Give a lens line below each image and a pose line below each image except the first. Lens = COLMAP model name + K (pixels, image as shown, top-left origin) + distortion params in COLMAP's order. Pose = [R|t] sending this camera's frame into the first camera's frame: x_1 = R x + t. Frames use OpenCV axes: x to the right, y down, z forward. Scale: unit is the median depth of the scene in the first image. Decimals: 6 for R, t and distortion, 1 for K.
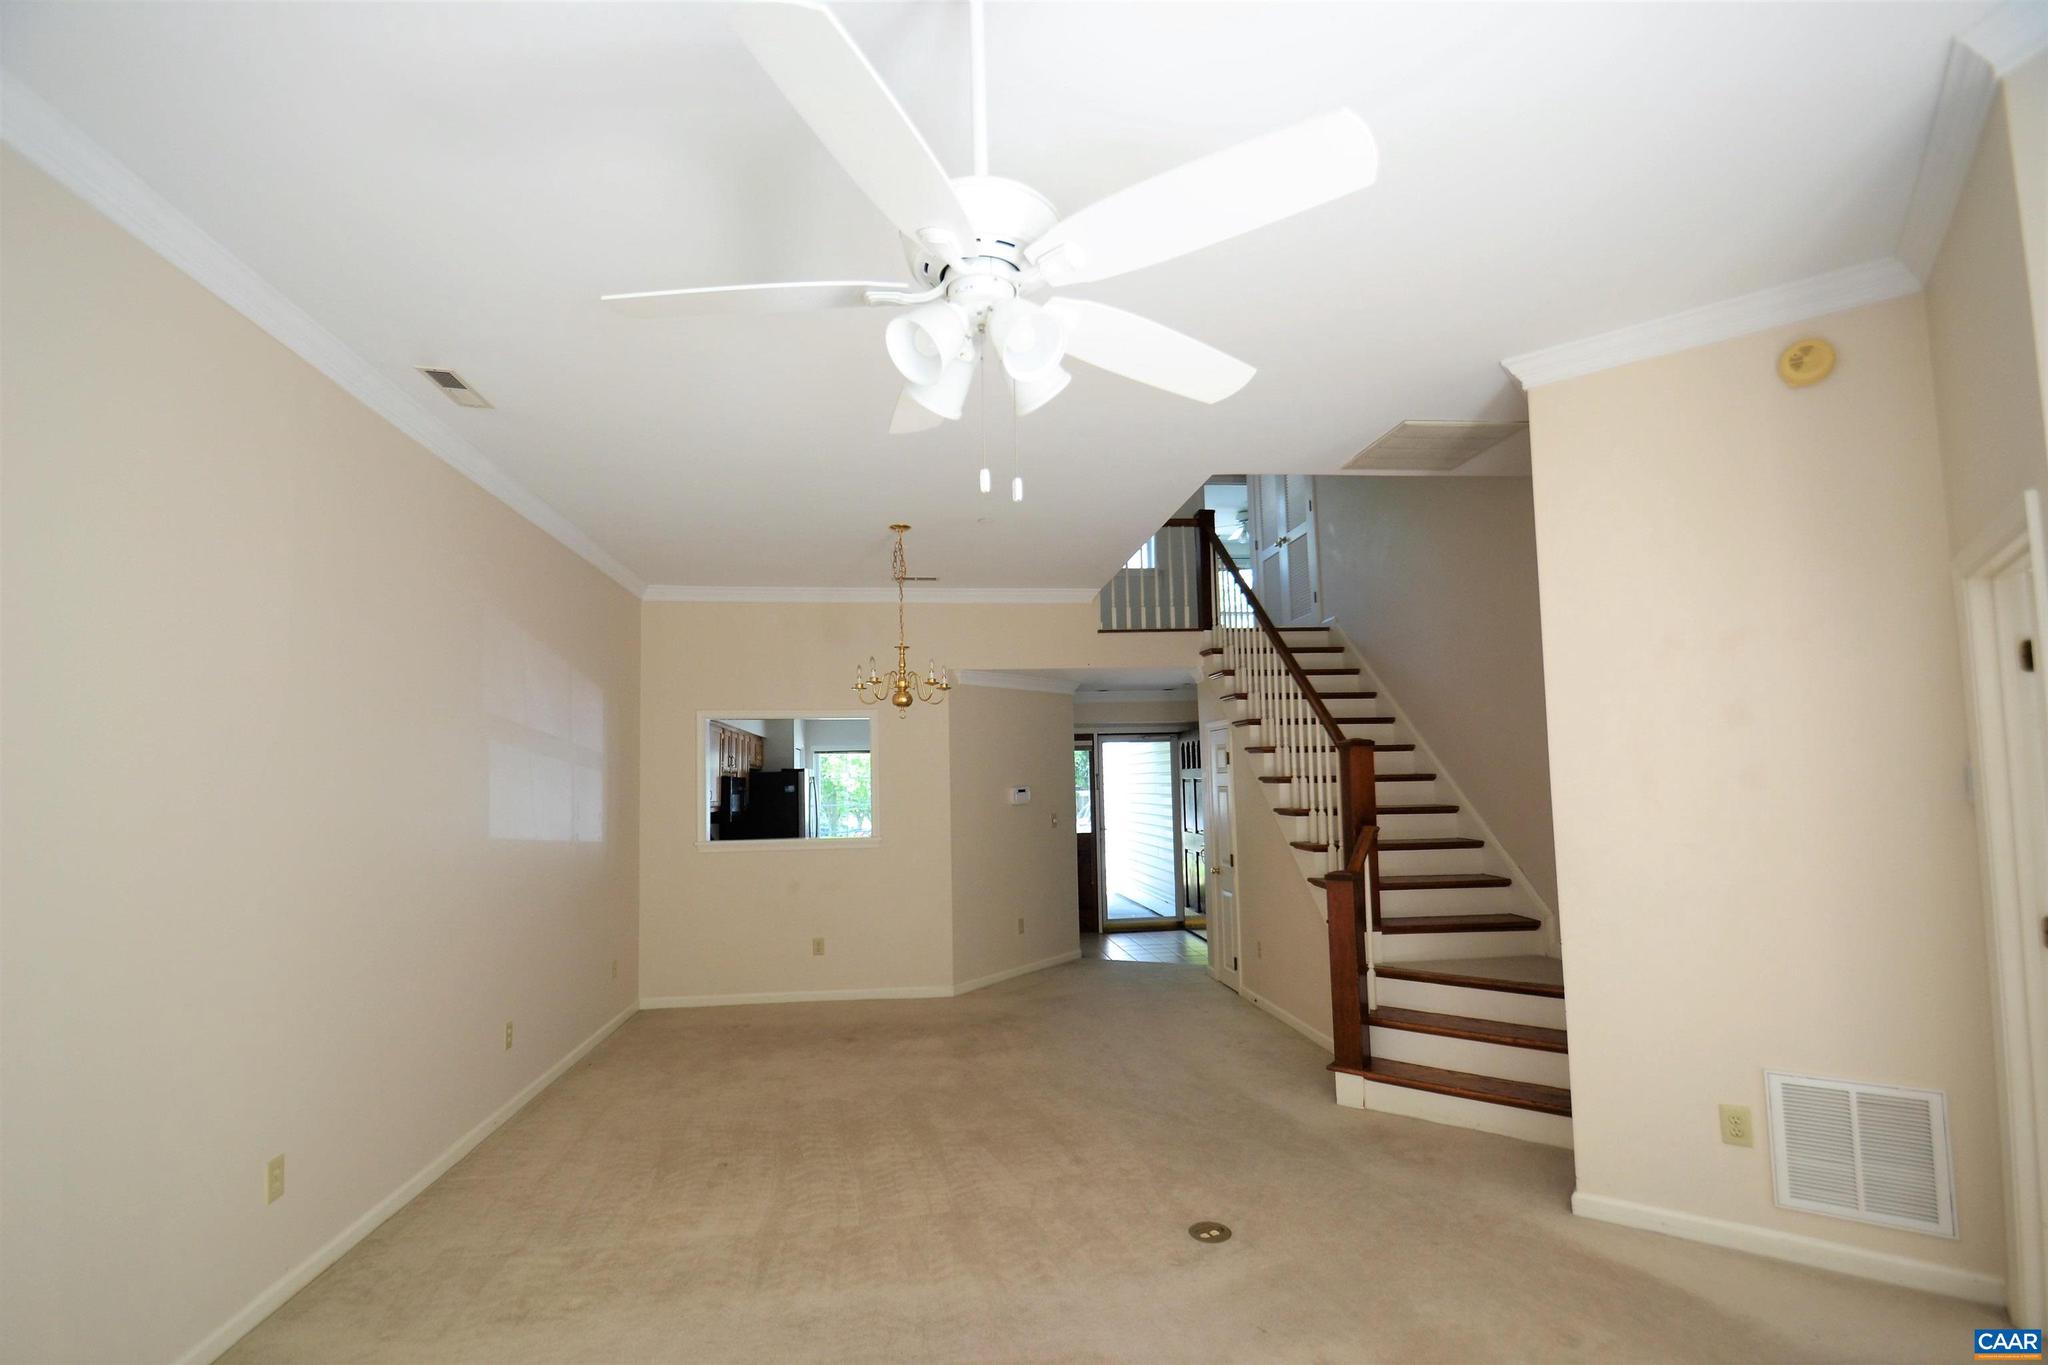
lens RADIAL K [[916.1, 0, 1017.1], [0, 916.1, 717.7], [0, 0, 1]] dist [0.013644, -0.017294]
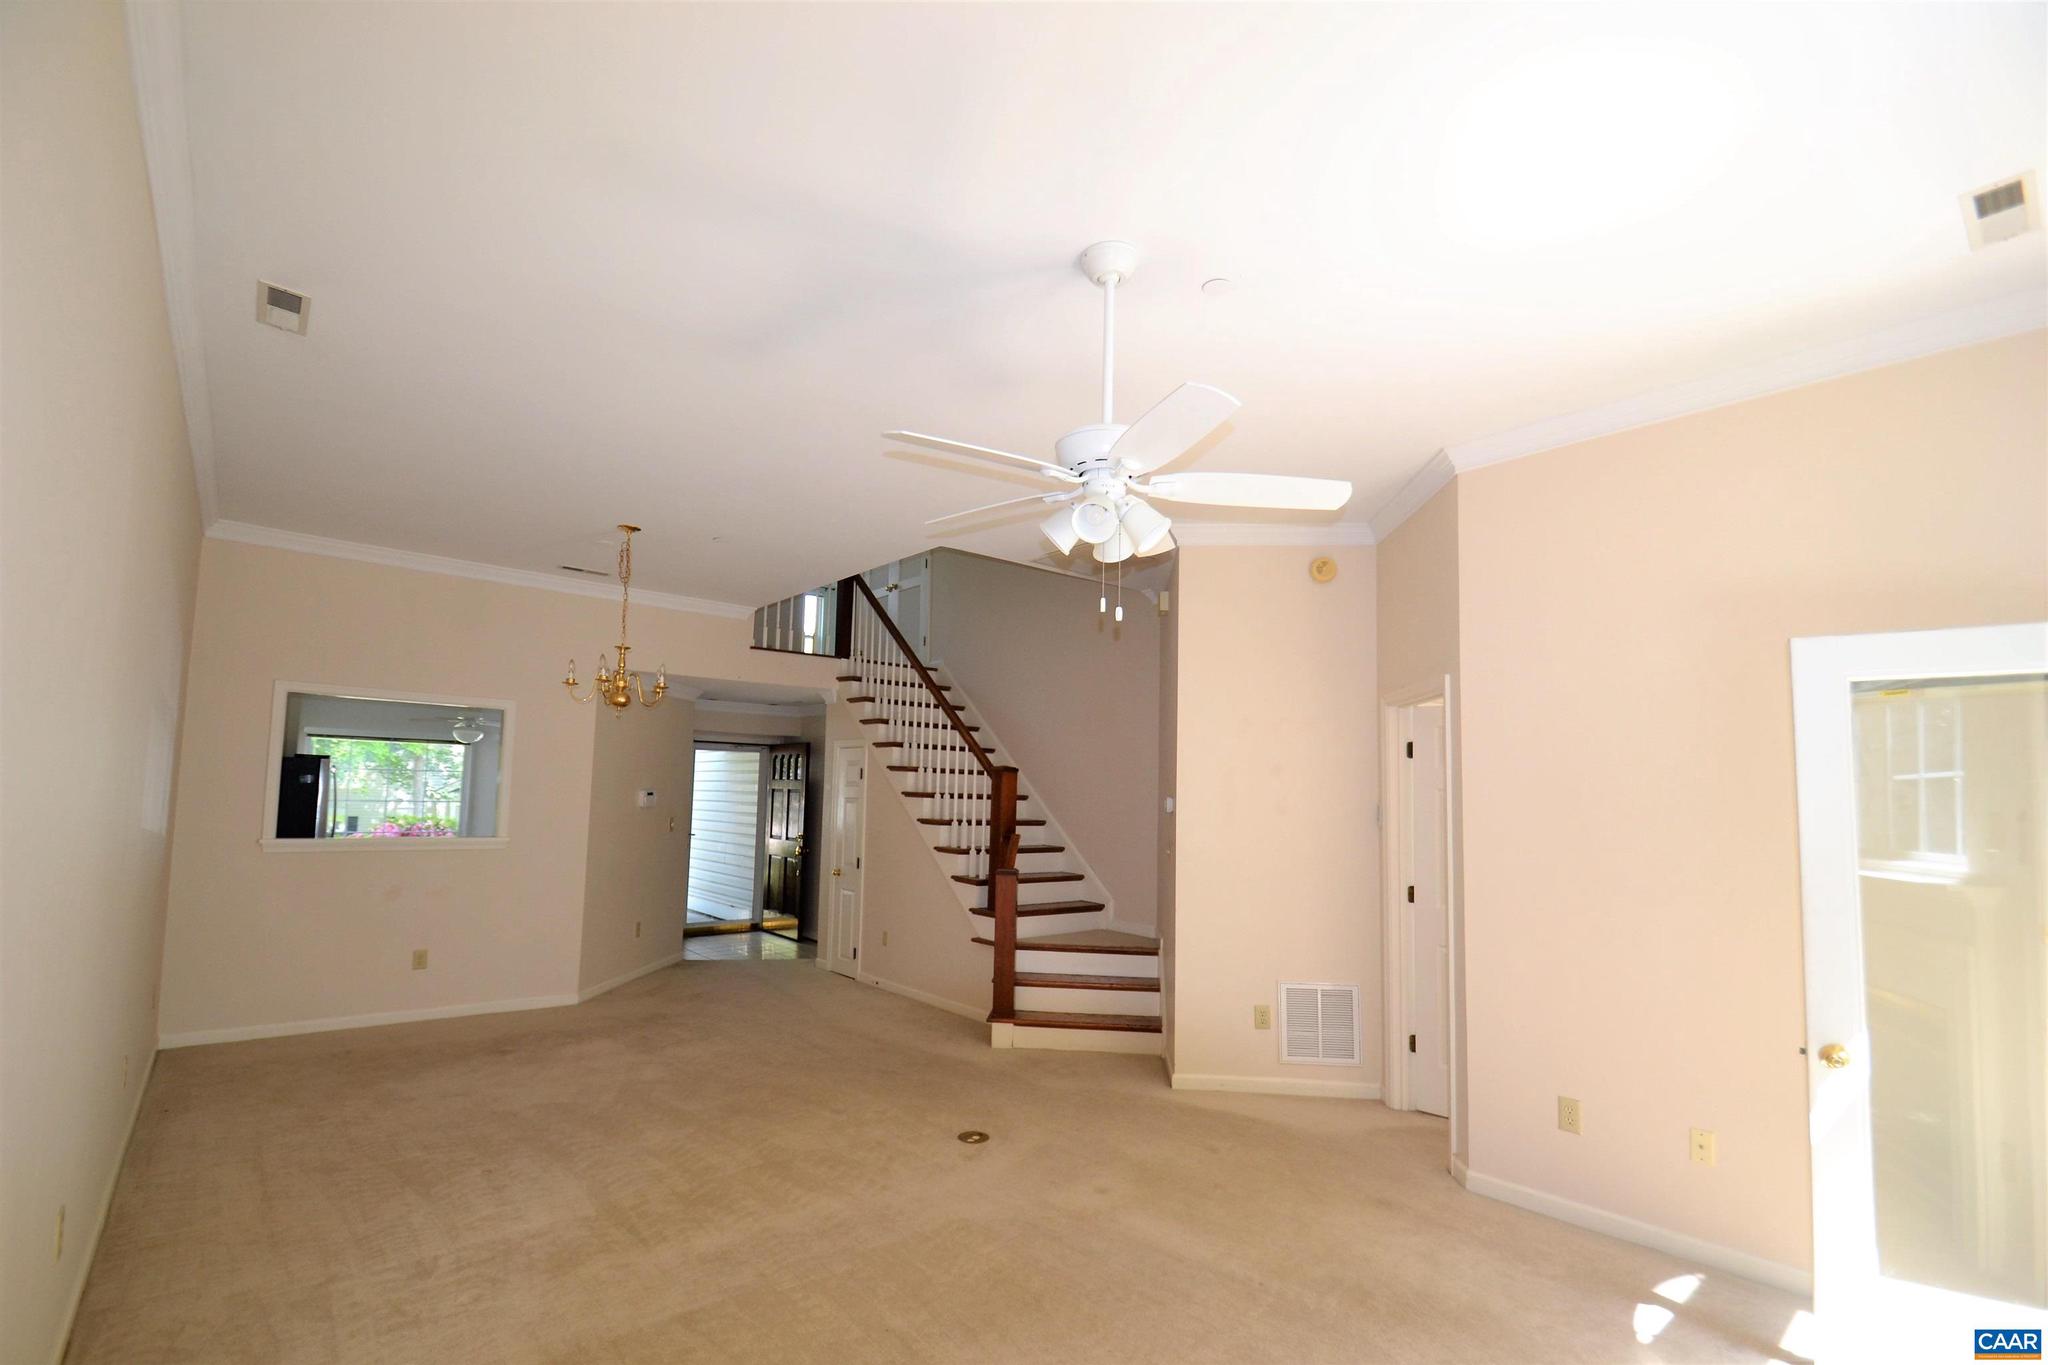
lens RADIAL K [[916.1, 0, 1017.1], [0, 916.1, 717.7], [0, 0, 1]] dist [0.013644, -0.017294]
pose [[0.828396, 0.089125, 0.553008, -0.313676], [-0.082146, 0.995916, -0.037452, 0.002039], [-0.554087, -0.014402, 0.832334, -0.074501]]
